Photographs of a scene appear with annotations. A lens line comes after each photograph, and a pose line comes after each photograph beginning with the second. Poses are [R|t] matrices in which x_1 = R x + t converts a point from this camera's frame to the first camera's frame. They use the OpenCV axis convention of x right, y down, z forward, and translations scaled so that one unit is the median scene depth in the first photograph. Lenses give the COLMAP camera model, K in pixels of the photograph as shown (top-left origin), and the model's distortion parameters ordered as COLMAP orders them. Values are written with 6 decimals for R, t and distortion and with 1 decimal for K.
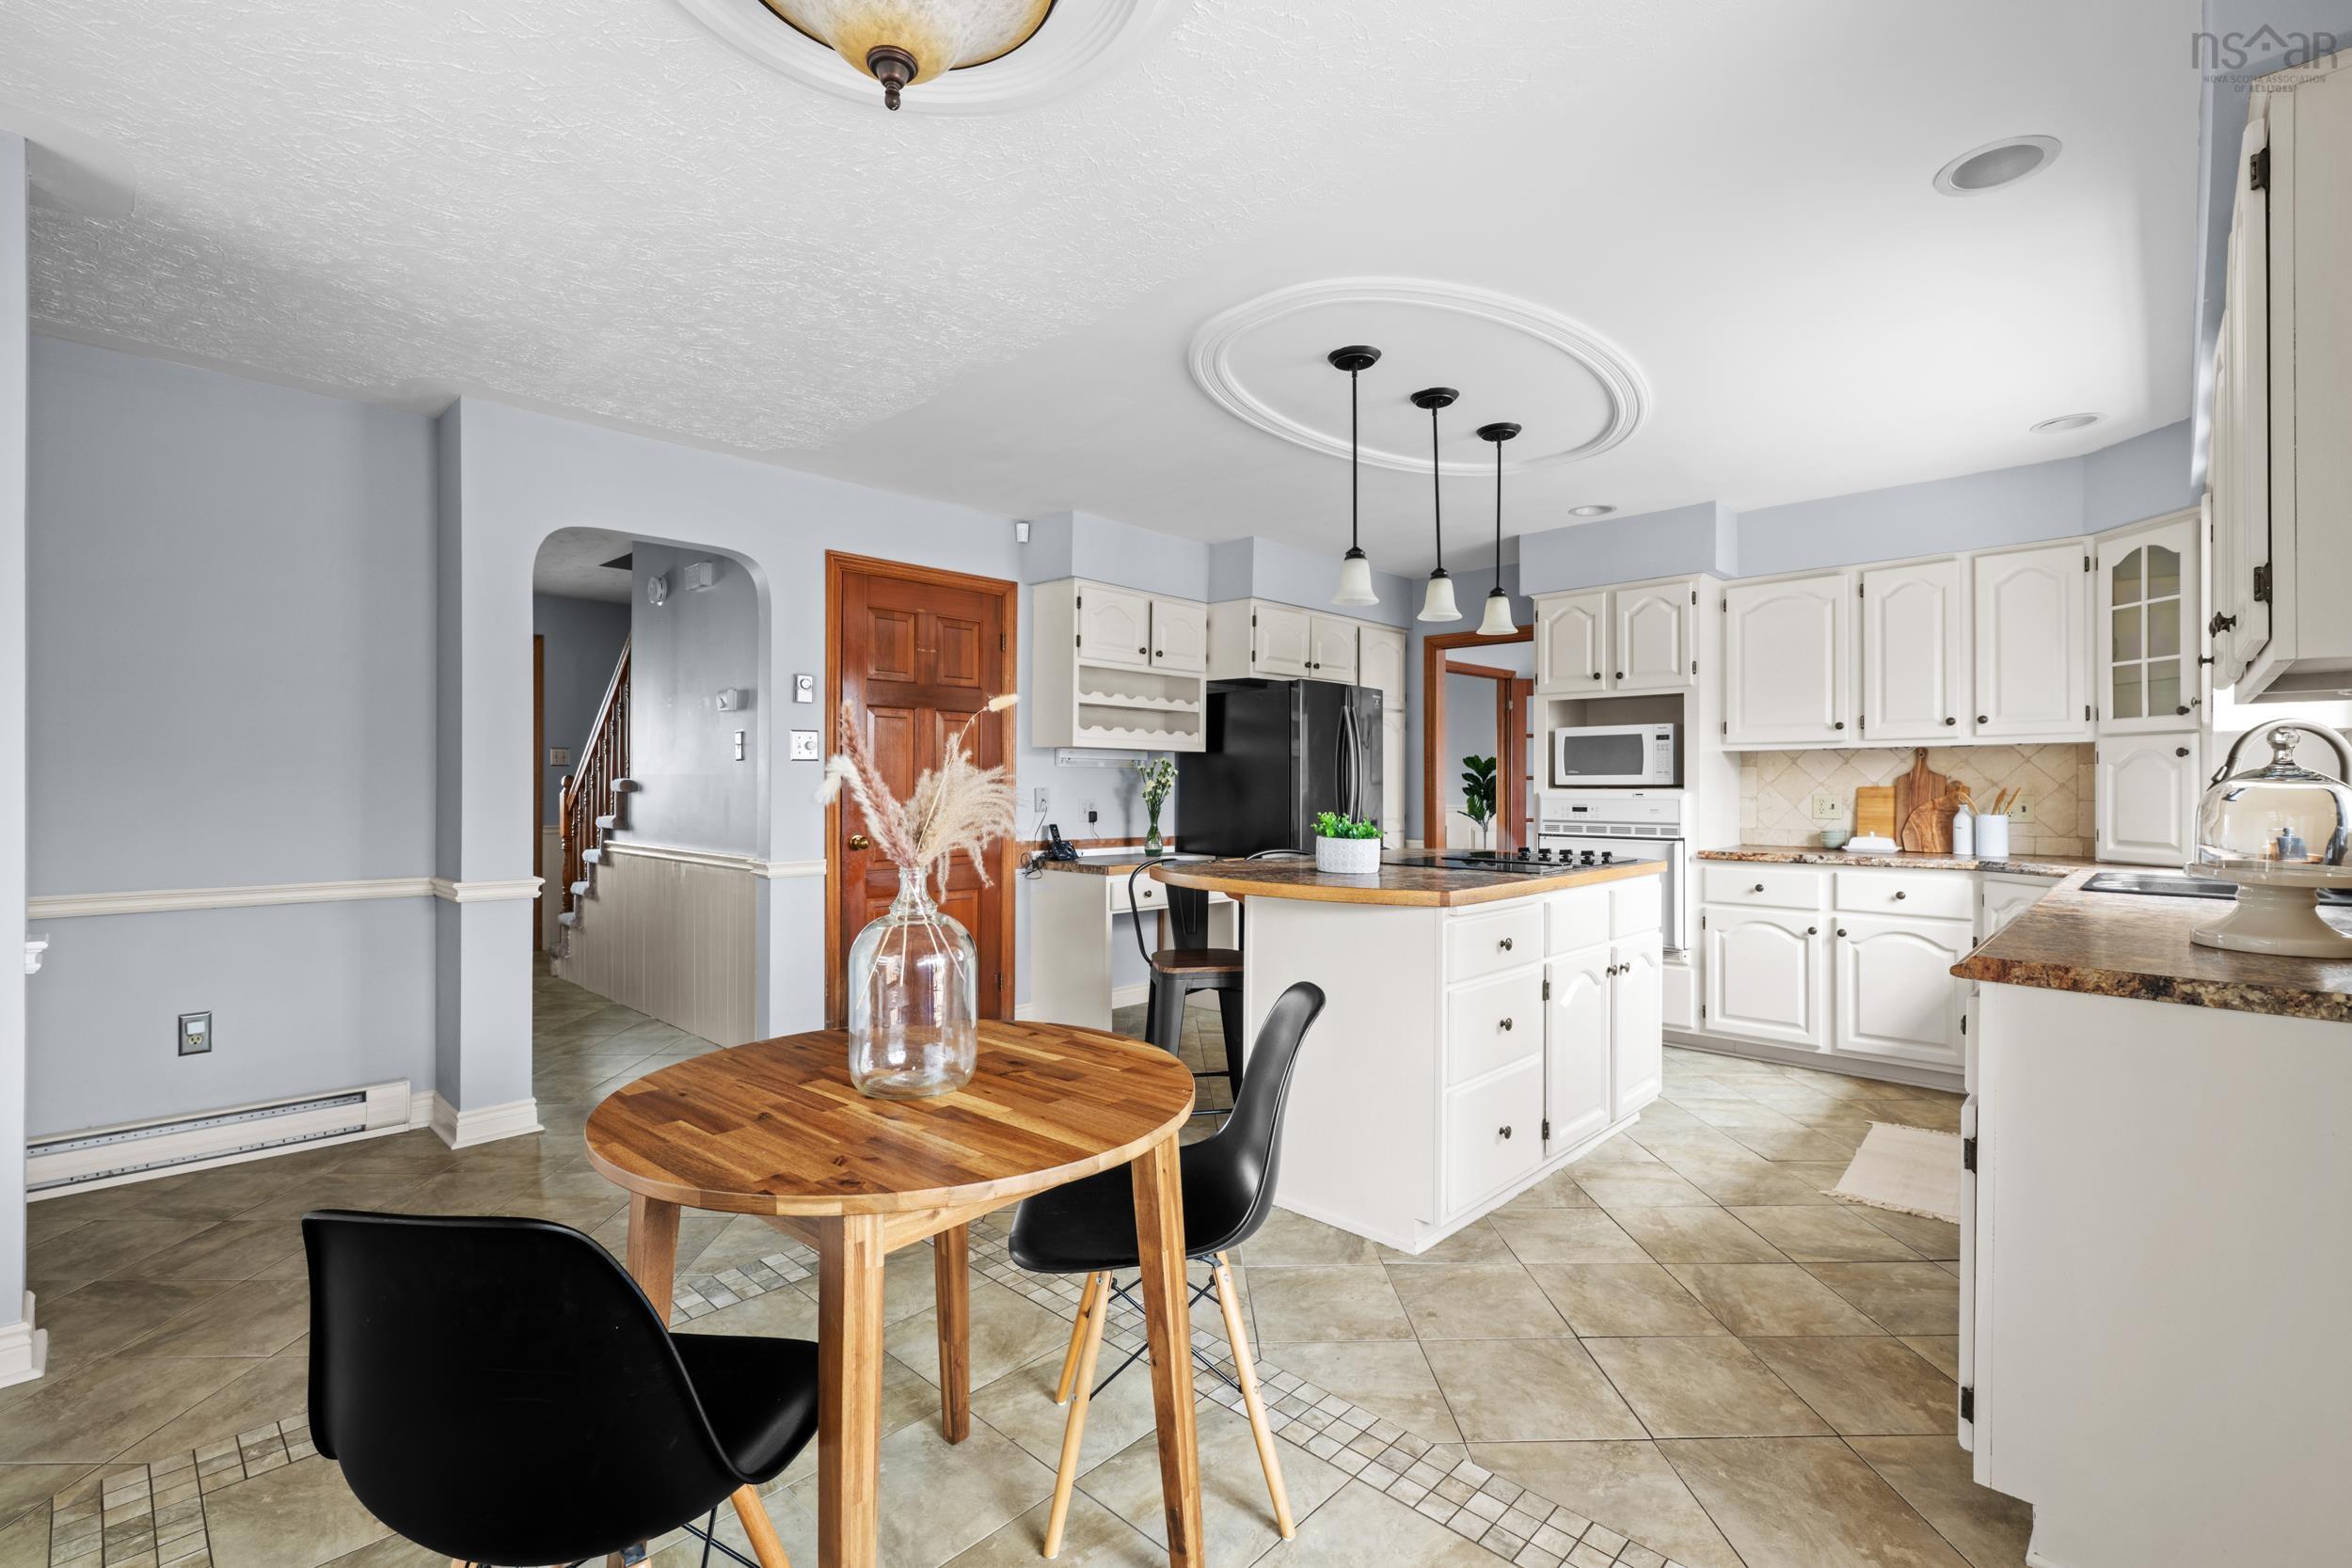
lens RADIAL K [[1069.1, 0, 1166.4], [0, 1069.1, 777.8], [0, 0, 1]] dist [-0.000773, 0.000119]
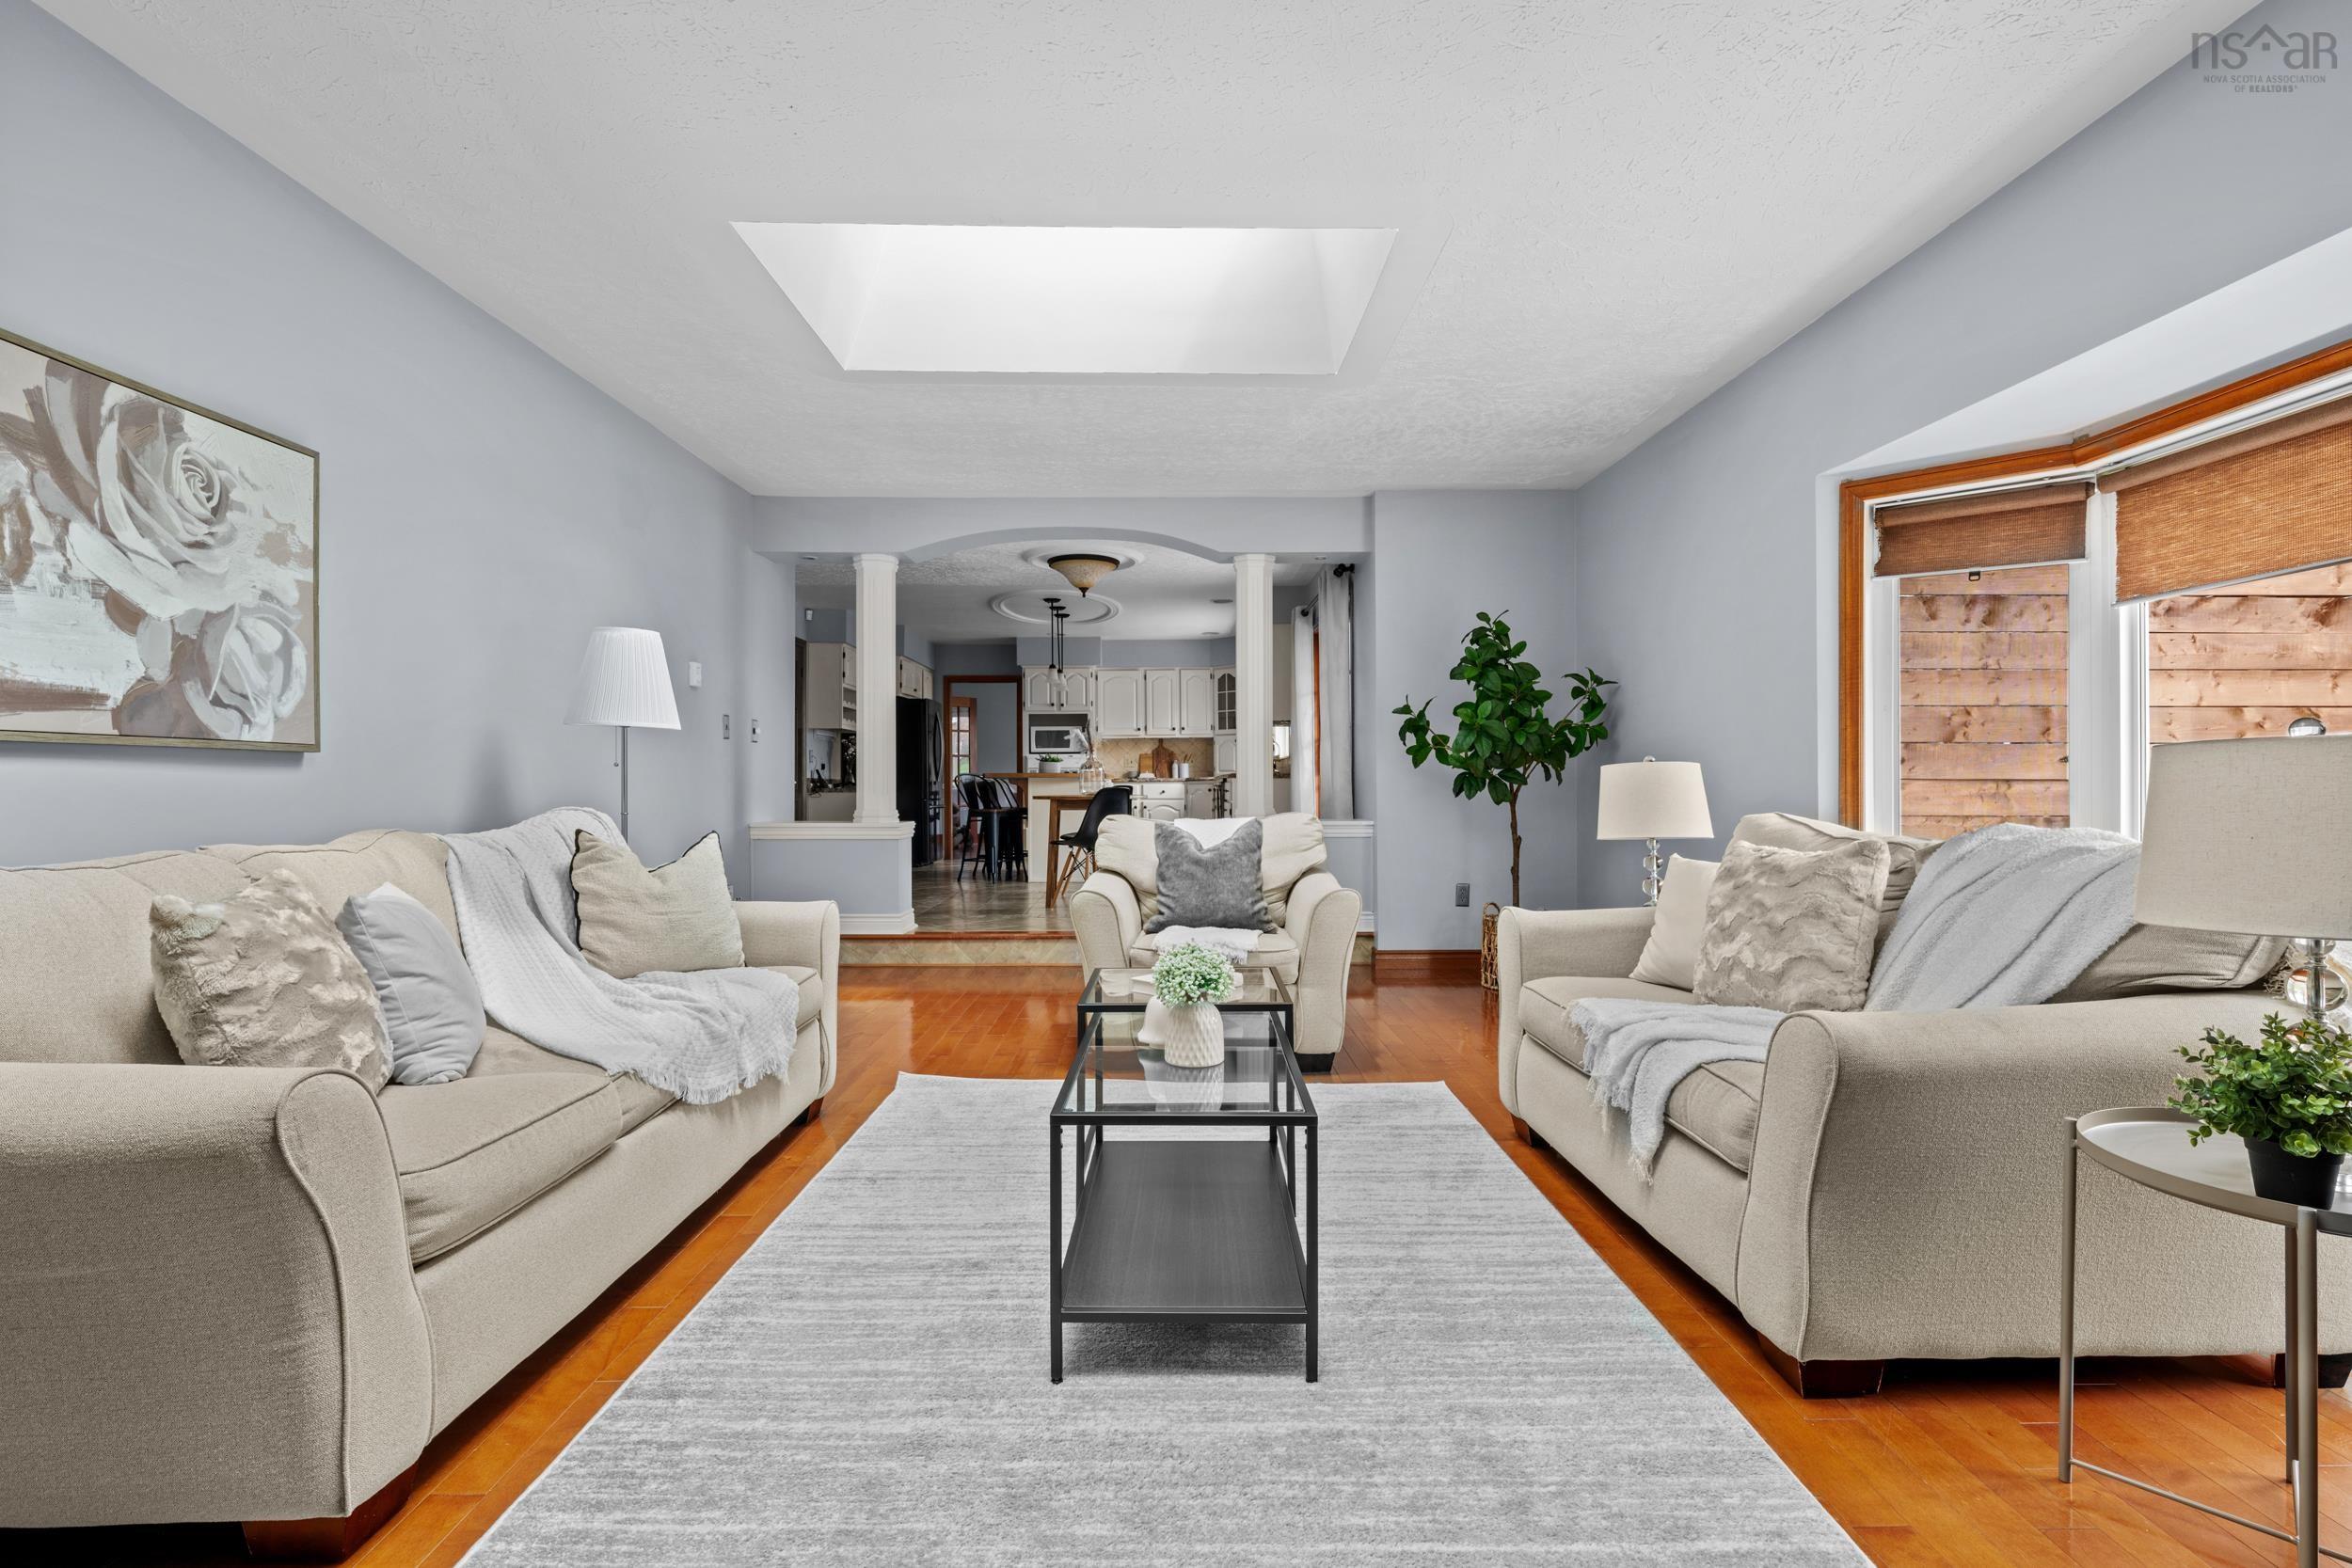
lens RADIAL K [[1150.2, 0, 1175.8], [0, 1150.2, 782.6], [0, 0, 1]] dist [-0.003867, -0.000313]
pose [[0.722632, -0.004968, 0.691215, -1.295737], [0.000950, 0.999980, 0.006194, 0.066318], [-0.691232, -0.003819, 0.722623, -1.131322]]
